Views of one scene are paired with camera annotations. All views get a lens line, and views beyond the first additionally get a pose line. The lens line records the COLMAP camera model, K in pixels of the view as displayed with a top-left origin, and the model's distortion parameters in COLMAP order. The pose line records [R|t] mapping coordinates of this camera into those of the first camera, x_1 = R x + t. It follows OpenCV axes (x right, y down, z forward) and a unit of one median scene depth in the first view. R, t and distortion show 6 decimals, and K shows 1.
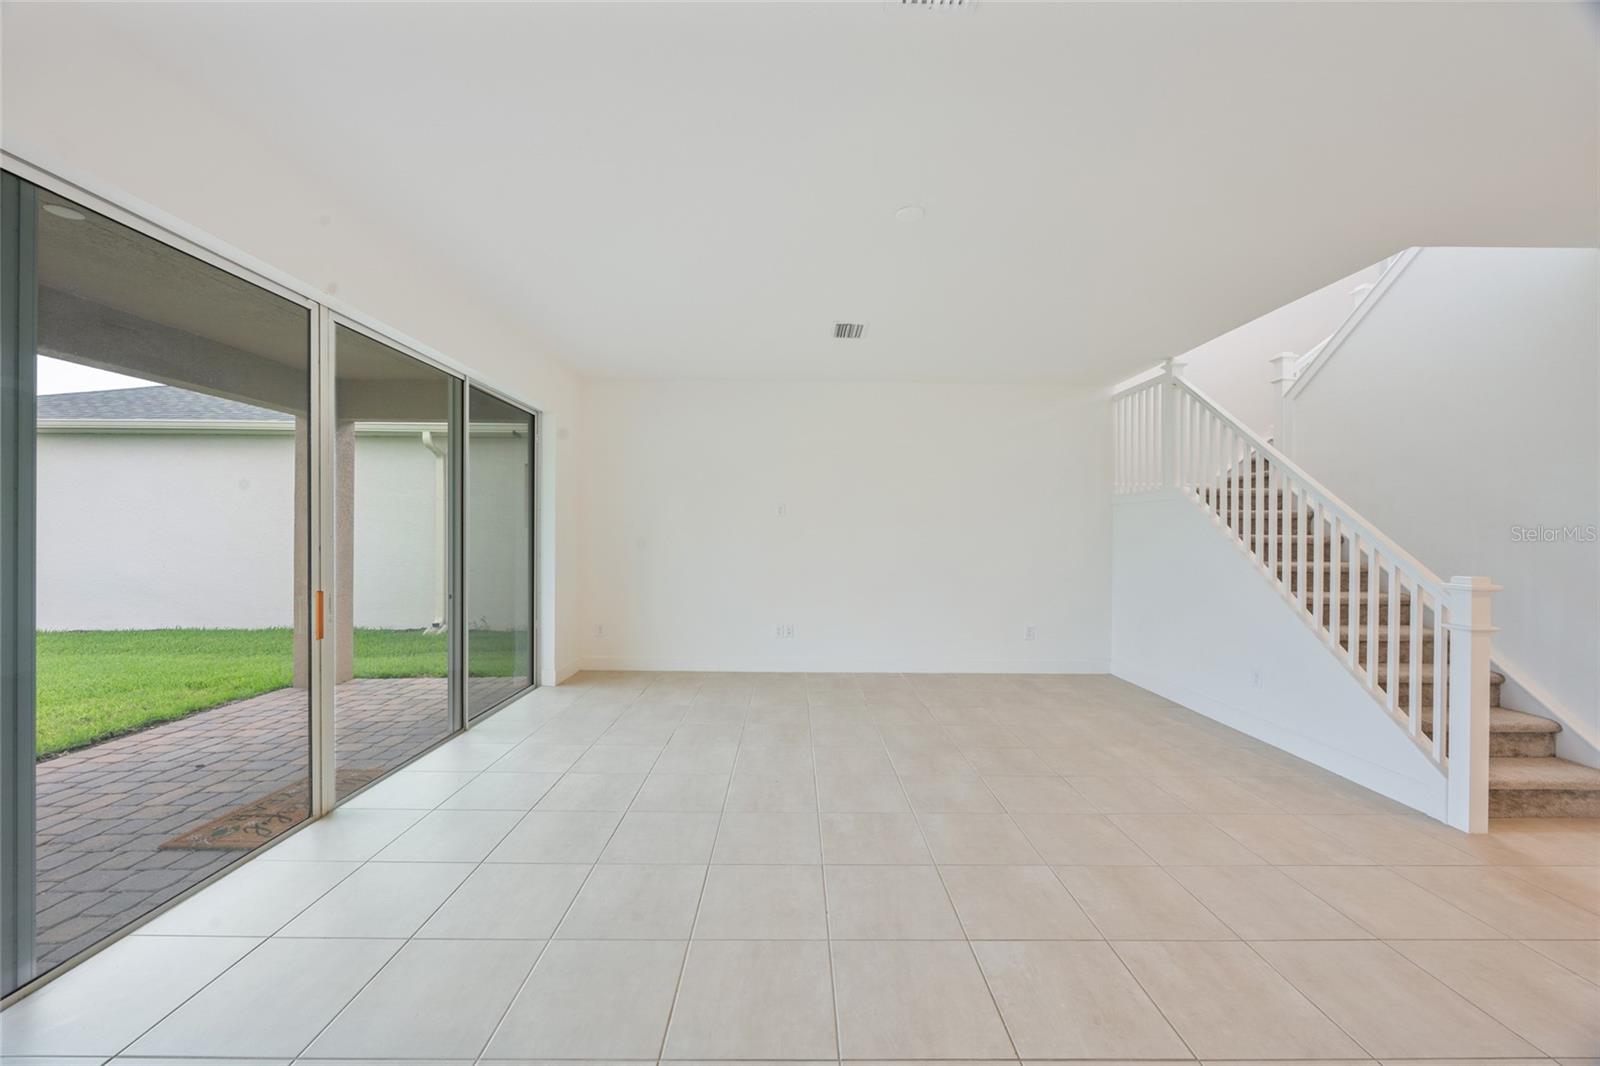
lens RADIAL K [[618.3, 0, 778.6], [0, 618.3, 532.8], [0, 0, 1]] dist [0.006374, -0.000112]
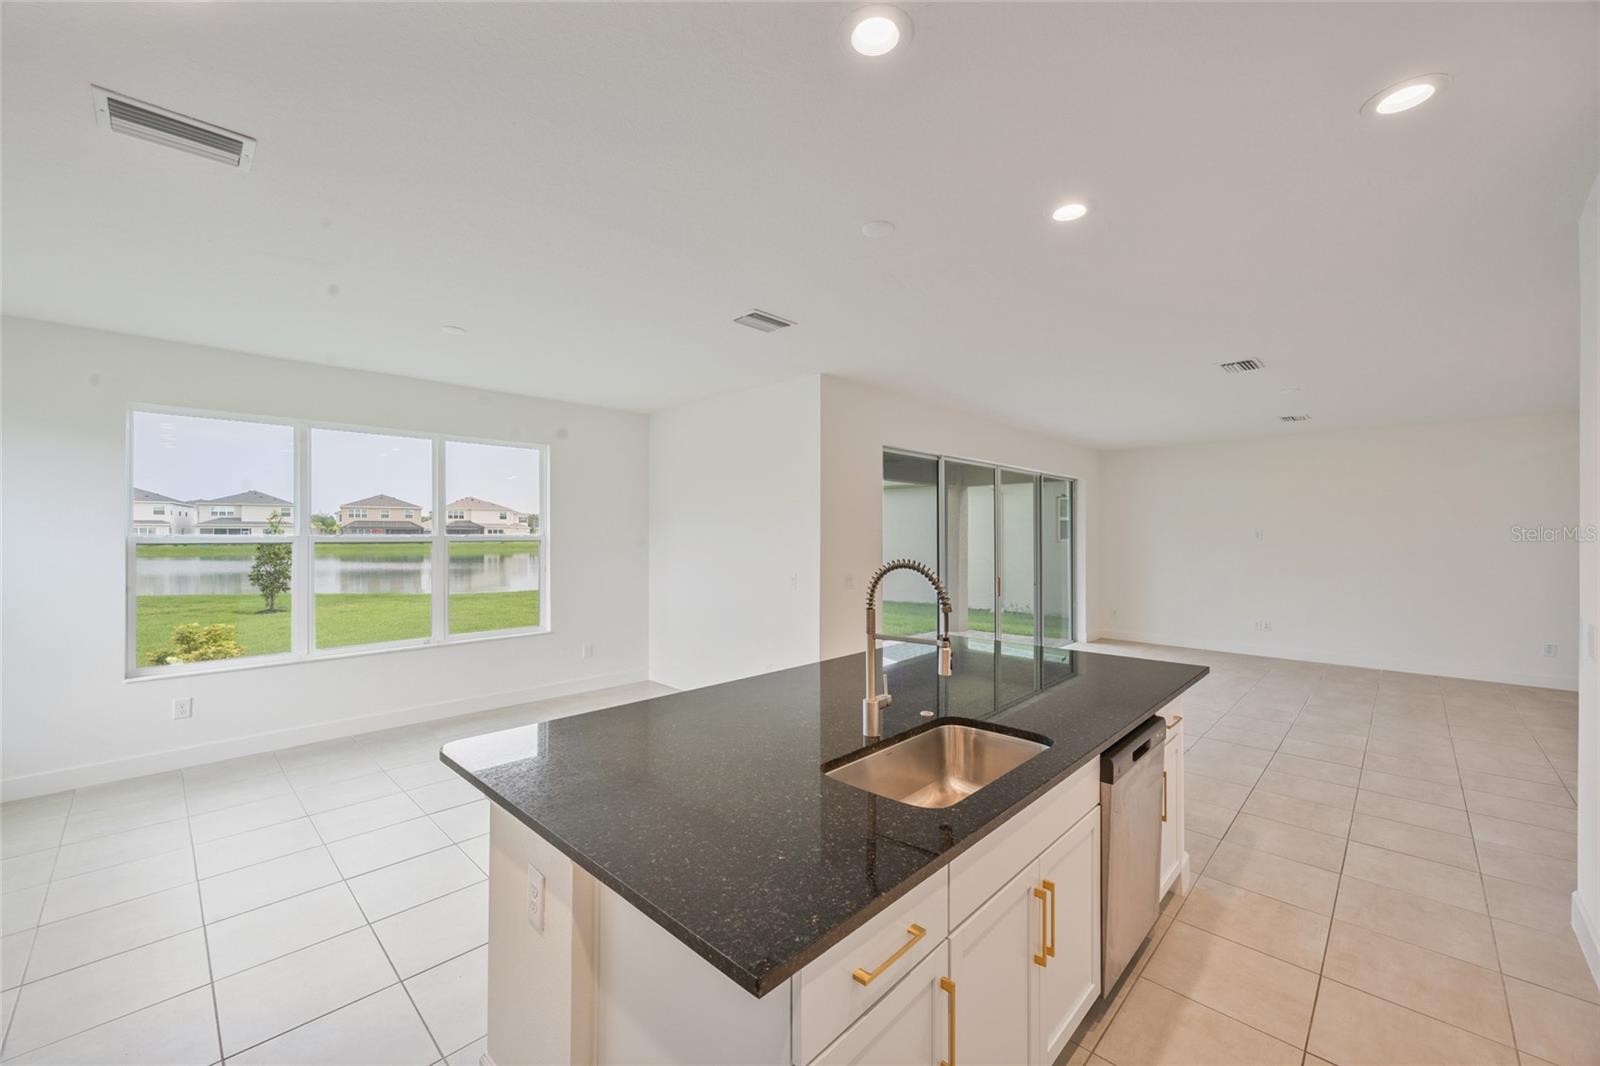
lens RADIAL K [[618.3, 0, 794.3], [0, 618.3, 527.0], [0, 0, 1]] dist [0.006374, -0.000112]
pose [[0.742709, -0.012583, -0.669496, 0.216991], [0.004353, 0.999893, -0.013963, -0.043959], [0.669600, 0.007455, 0.742685, -0.800158]]
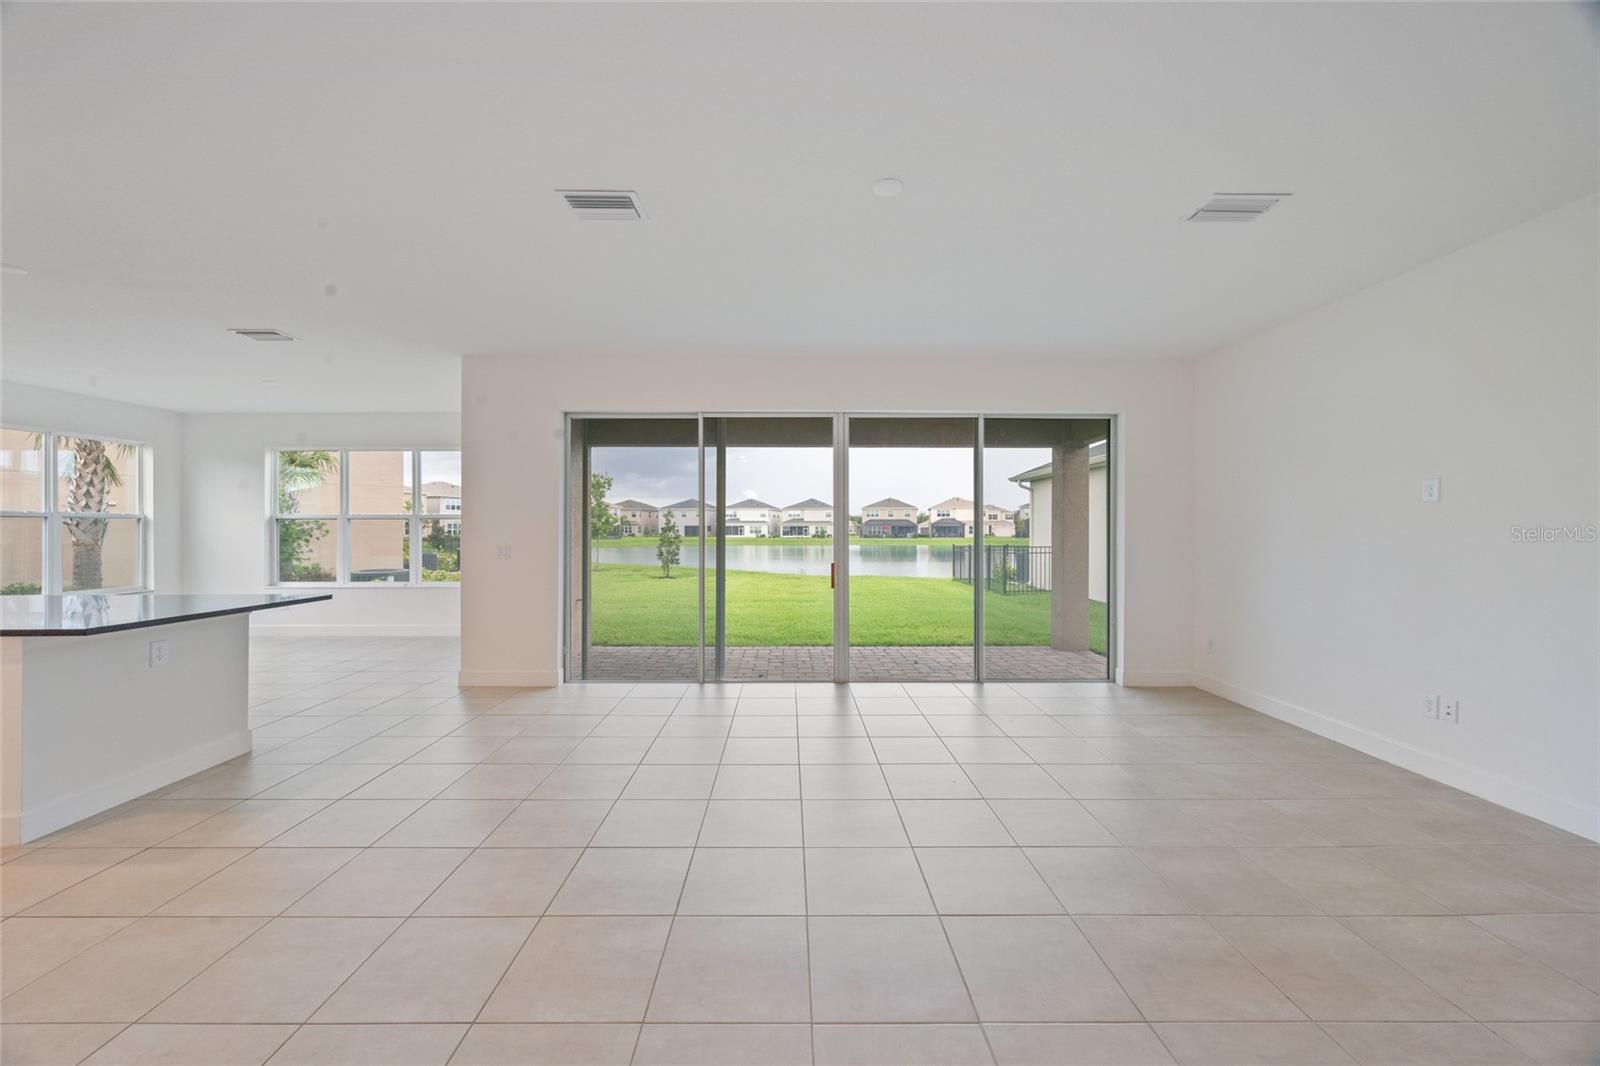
lens RADIAL K [[618.3, 0, 813.5], [0, 618.3, 536.2], [0, 0, 1]] dist [0.006374, -0.000112]
pose [[0.032201, 0.001793, -0.999480, 0.658605], [0.000146, 0.999998, 0.001798, 0.003587], [0.999481, -0.000204, 0.032201, 0.501292]]
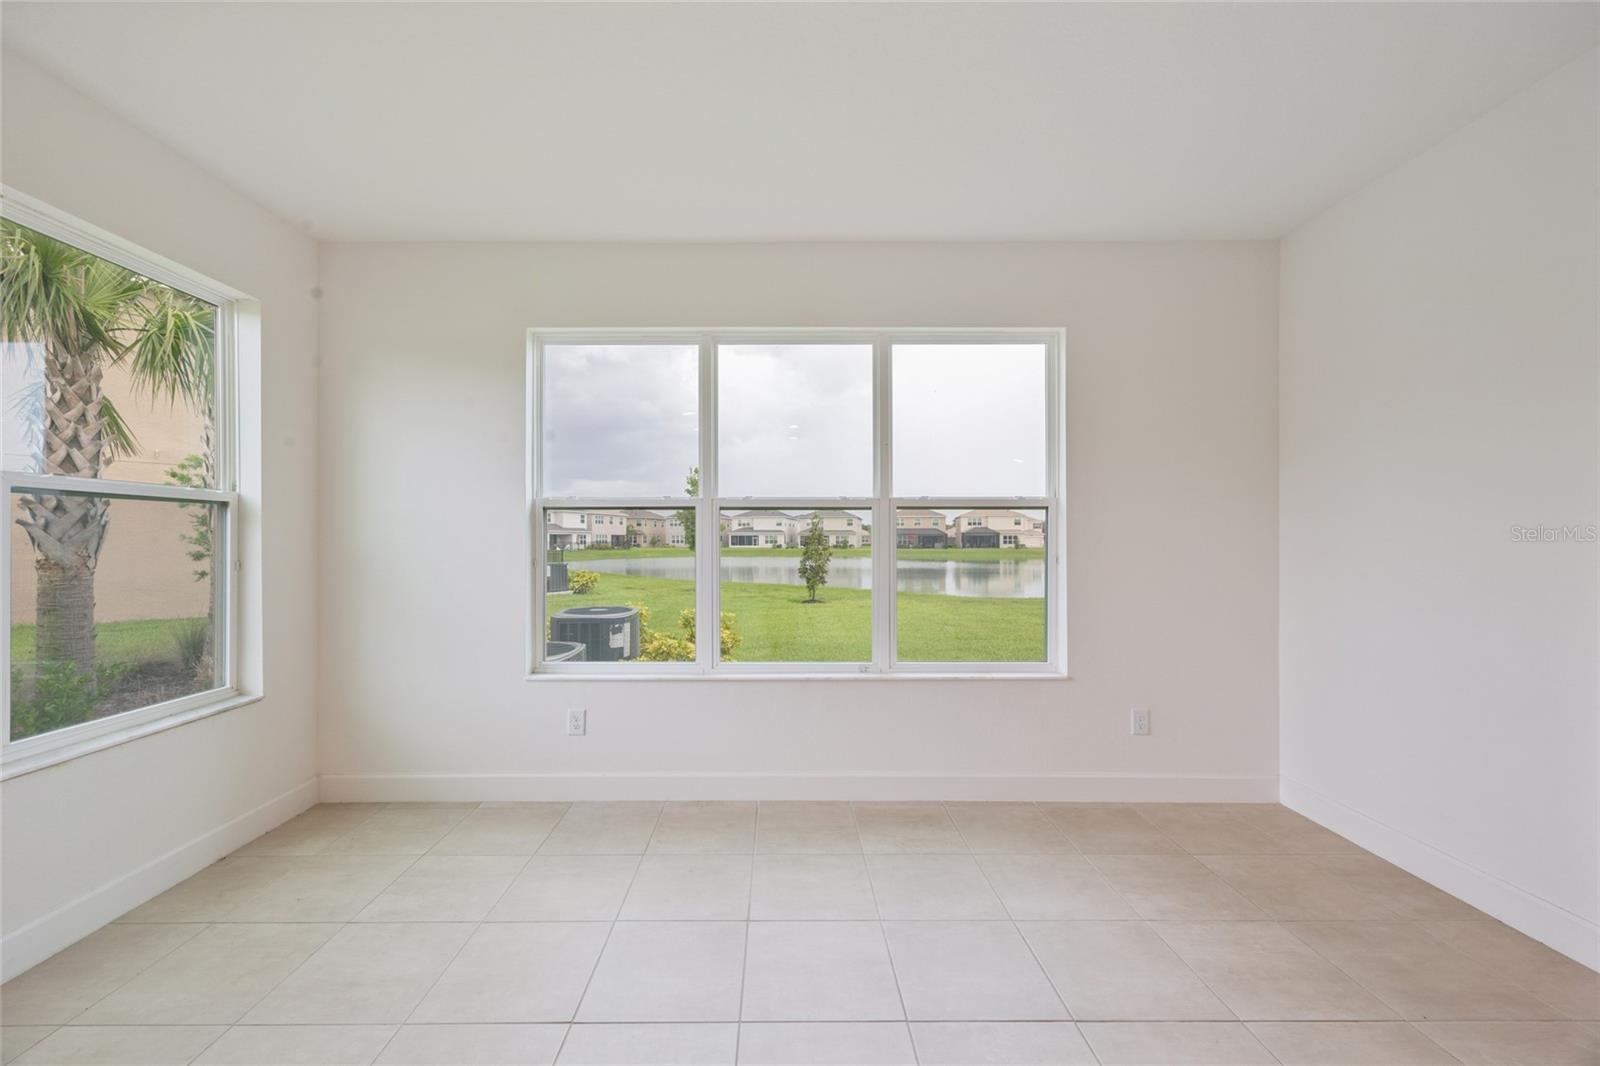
lens RADIAL K [[618.3, 0, 790.8], [0, 618.3, 545.0], [0, 0, 1]] dist [0.006374, -0.000112]
pose [[0.043586, -0.000420, -0.999050, -0.282976], [0.000533, 1.000000, -0.000397, 0.001003], [0.999050, -0.000515, 0.043587, -0.551907]]
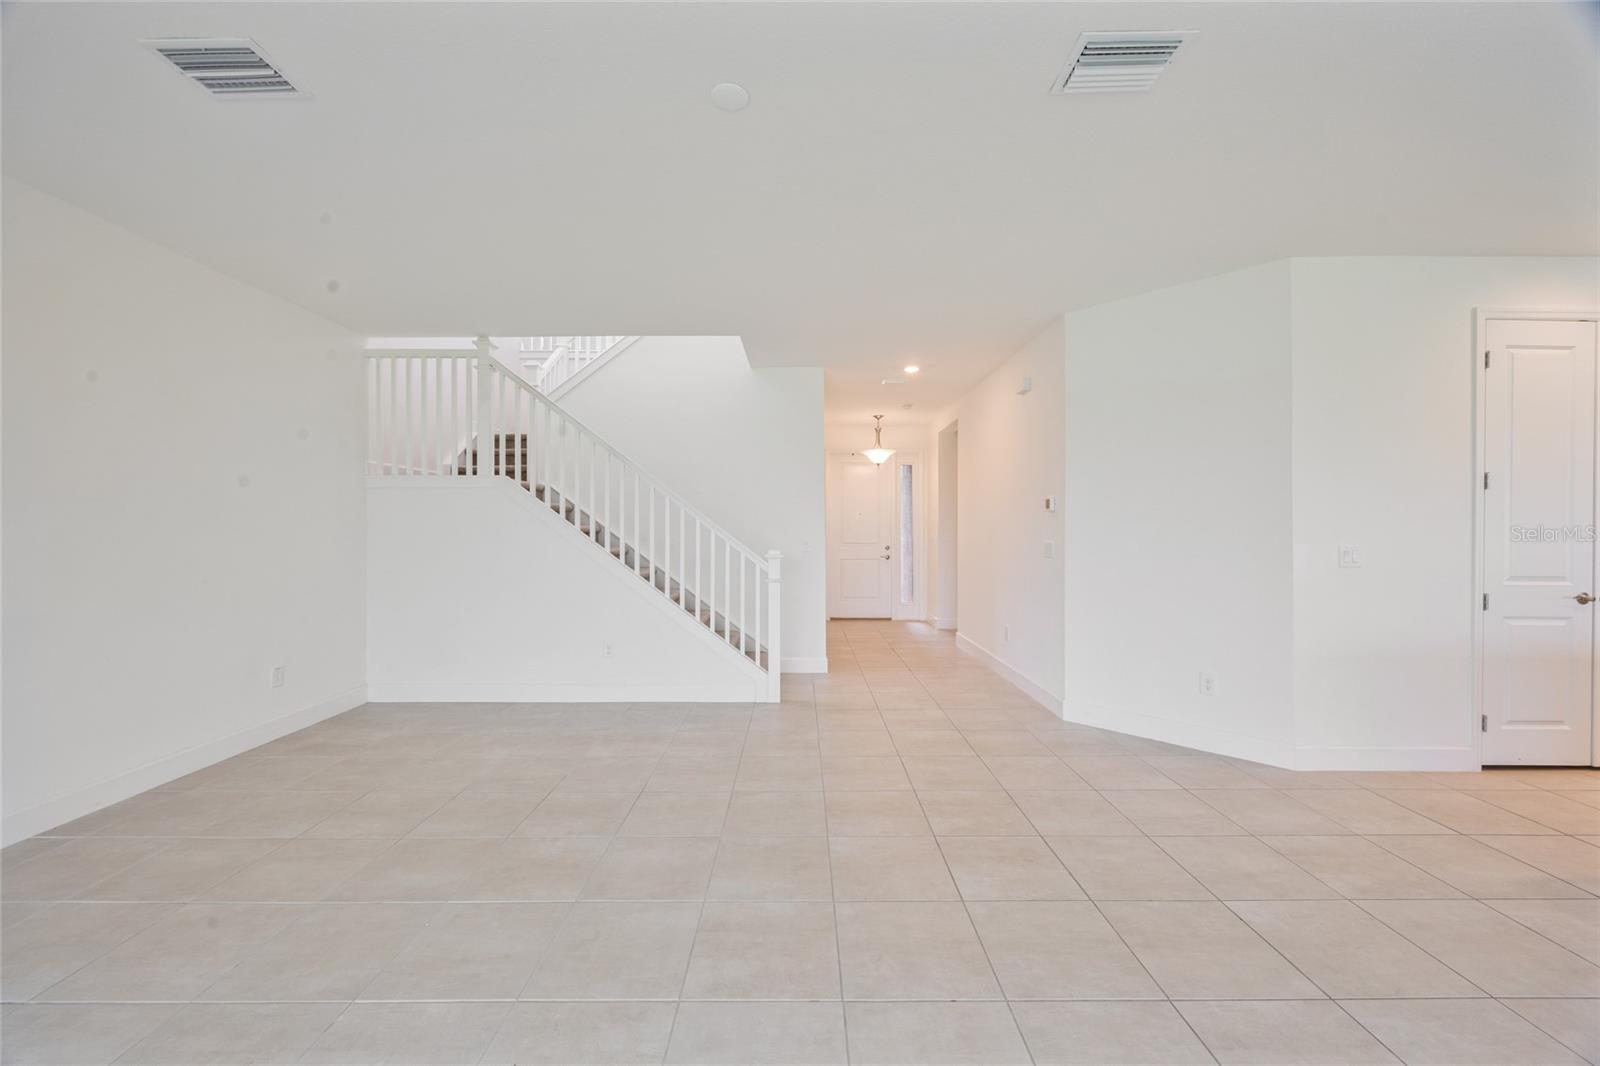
lens RADIAL K [[618.3, 0, 816.4], [0, 618.3, 526.9], [0, 0, 1]] dist [0.006374, -0.000112]
pose [[-0.025805, -0.008170, 0.999634, -0.318551], [0.000717, 0.999966, 0.008191, -0.002005], [-0.999667, 0.000928, -0.025798, 0.534951]]
